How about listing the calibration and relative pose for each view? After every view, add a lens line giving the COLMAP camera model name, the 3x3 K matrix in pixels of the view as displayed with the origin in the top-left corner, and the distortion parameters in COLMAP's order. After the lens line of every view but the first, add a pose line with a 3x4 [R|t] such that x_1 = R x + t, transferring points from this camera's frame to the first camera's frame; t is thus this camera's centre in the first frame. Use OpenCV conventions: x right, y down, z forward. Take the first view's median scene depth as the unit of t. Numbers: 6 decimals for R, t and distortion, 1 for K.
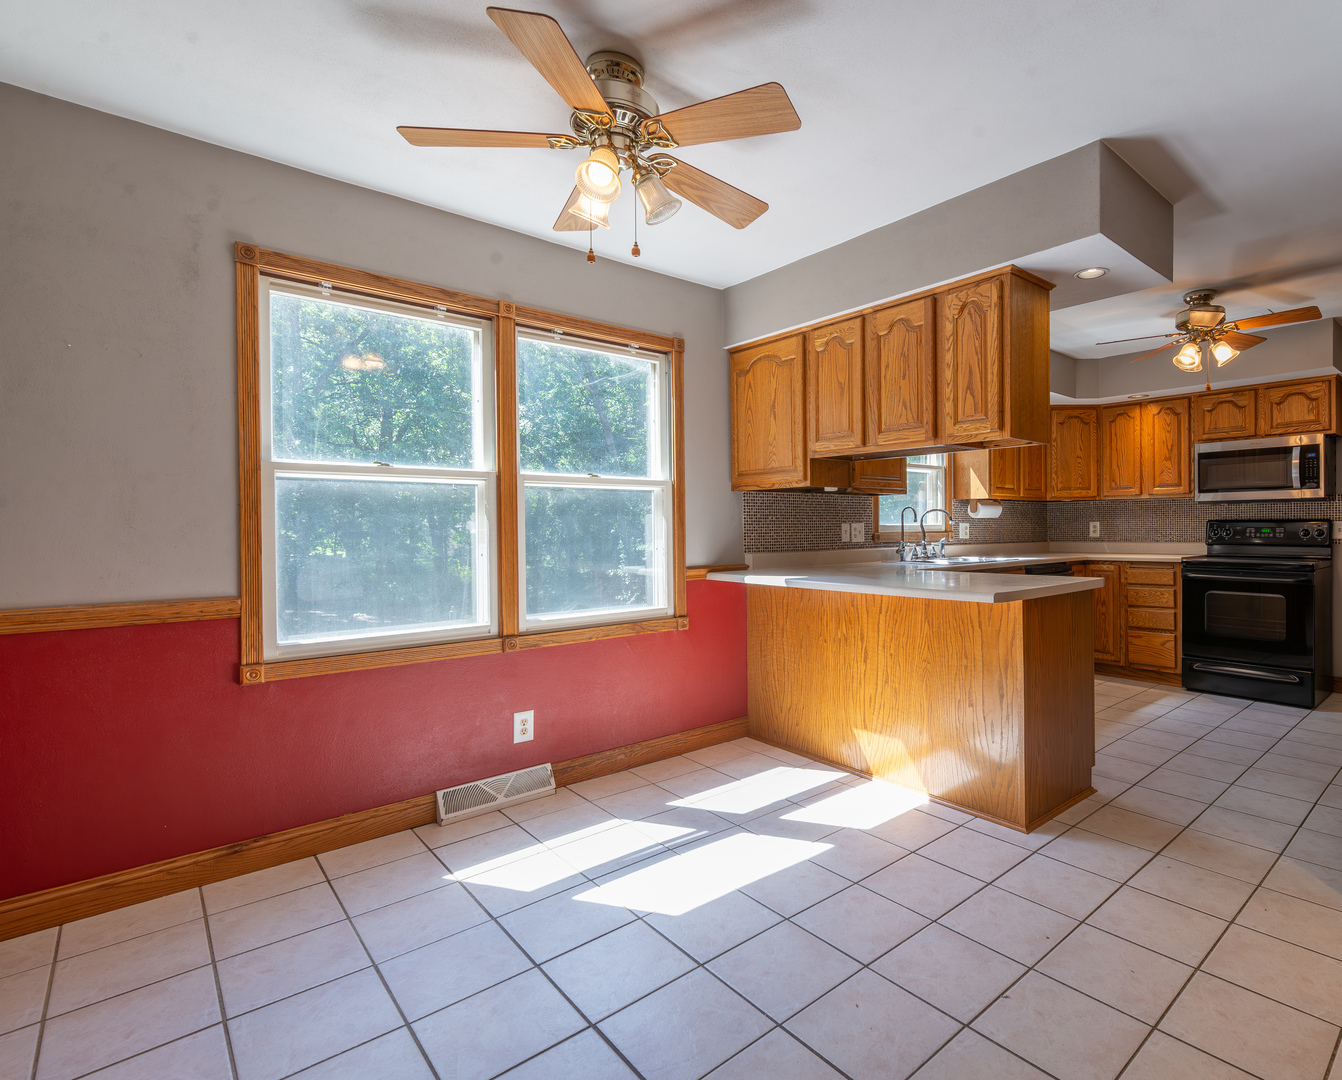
lens RADIAL K [[699.9, 0, 807.4], [0, 699.9, 527.7], [0, 0, 1]] dist [0.001316, 0.000139]
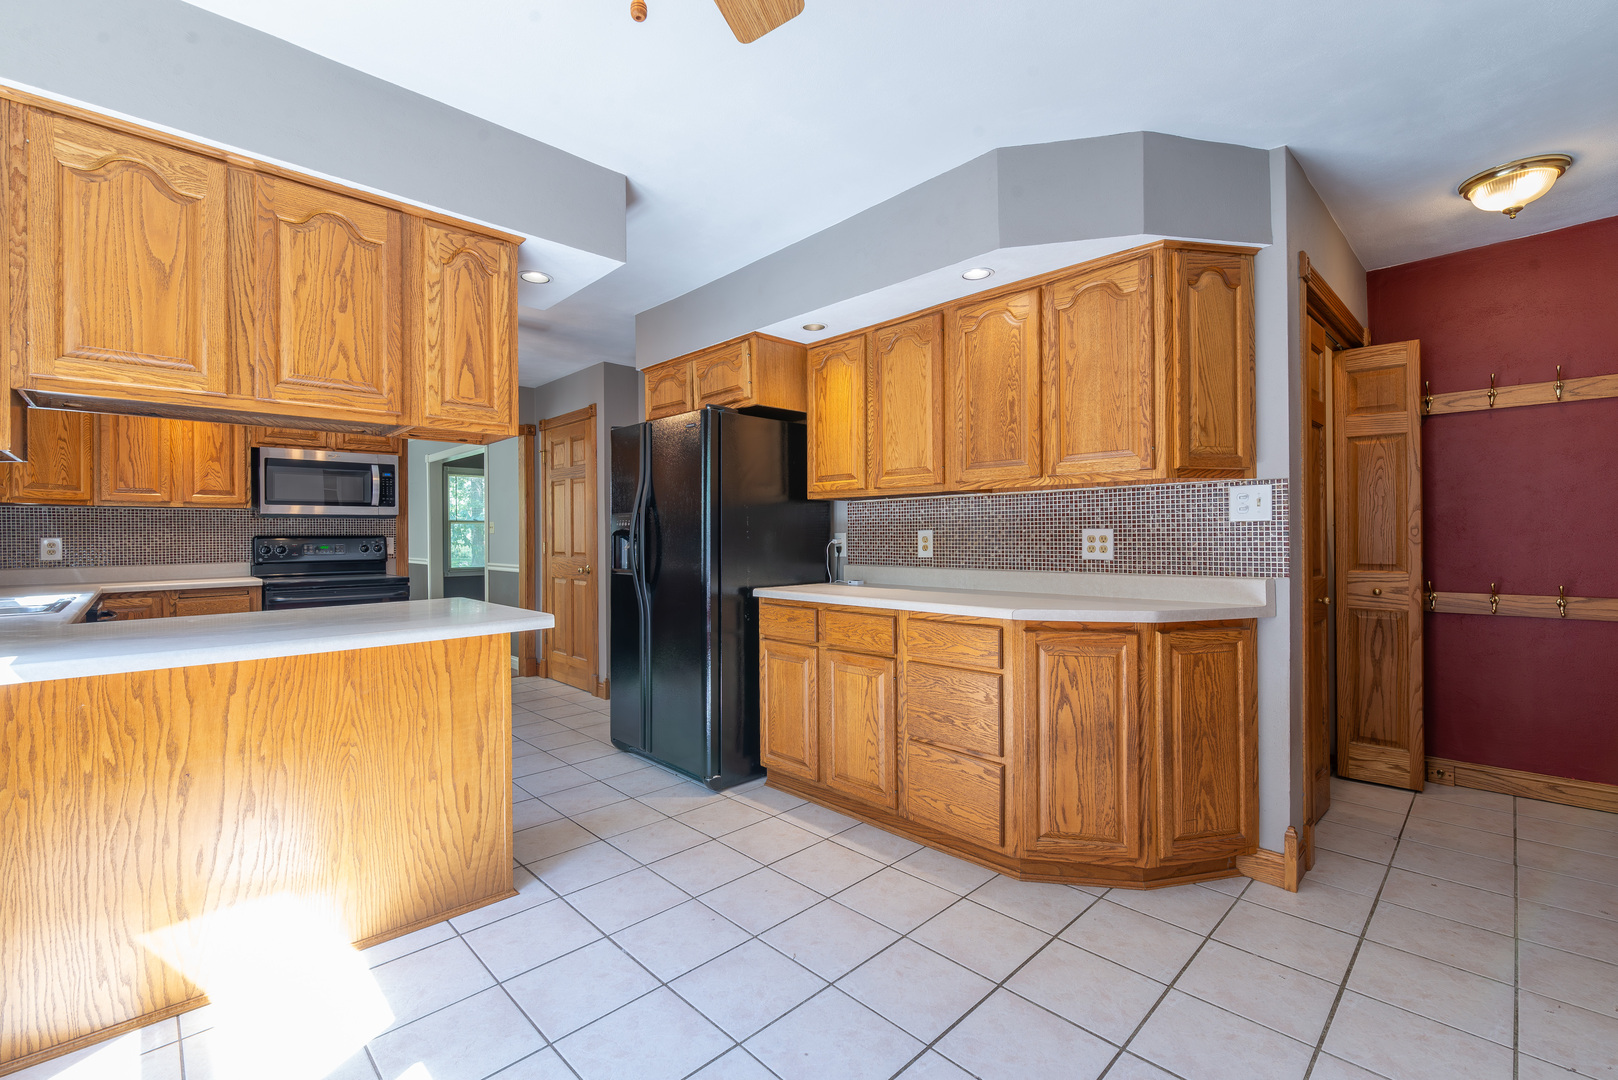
lens RADIAL K [[690.7, 0, 808.1], [0, 690.7, 531.8], [0, 0, 1]] dist [-0.001254, -0.000408]
pose [[0.007283, 0.012697, 0.999893, -0.306878], [0.009099, 0.999877, -0.012763, 0.001392], [-0.999932, 0.009191, 0.007166, 0.355524]]
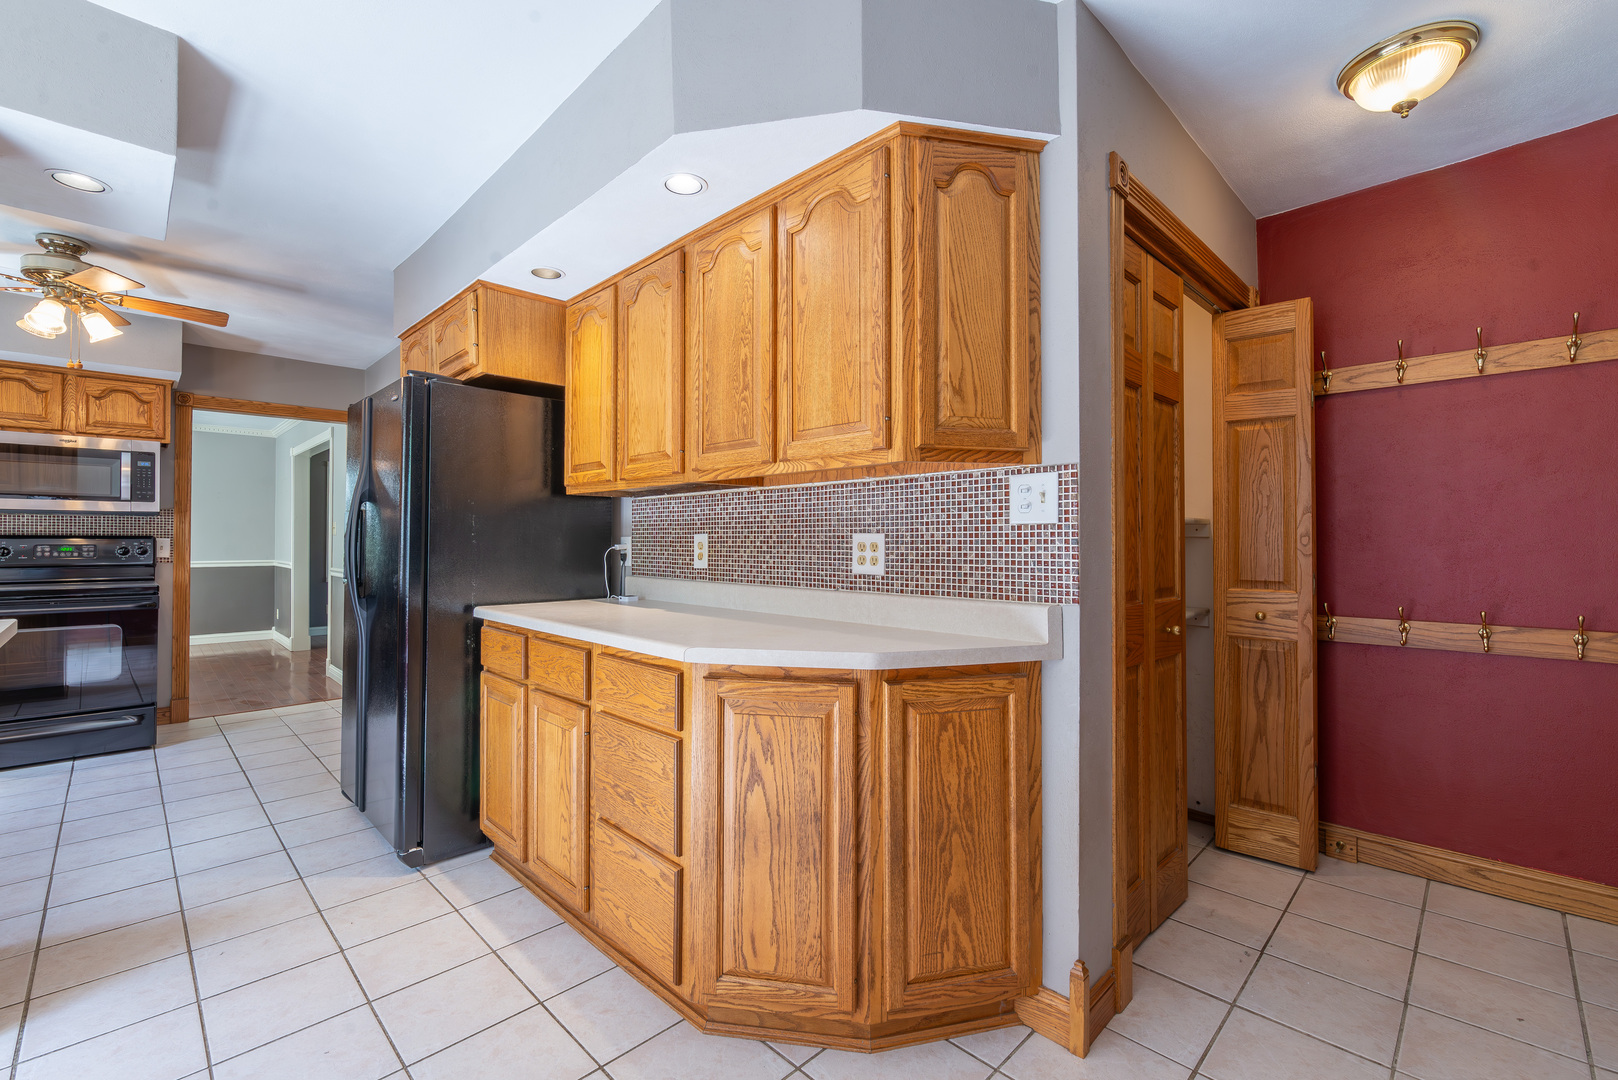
lens RADIAL K [[690.7, 0, 806.4], [0, 690.7, 529.8], [0, 0, 1]] dist [-0.001254, -0.000408]
pose [[-0.006414, 0.021714, 0.999744, -0.160777], [0.001639, 0.999763, -0.021704, 0.000730], [-0.999978, 0.001499, -0.006448, 0.158810]]
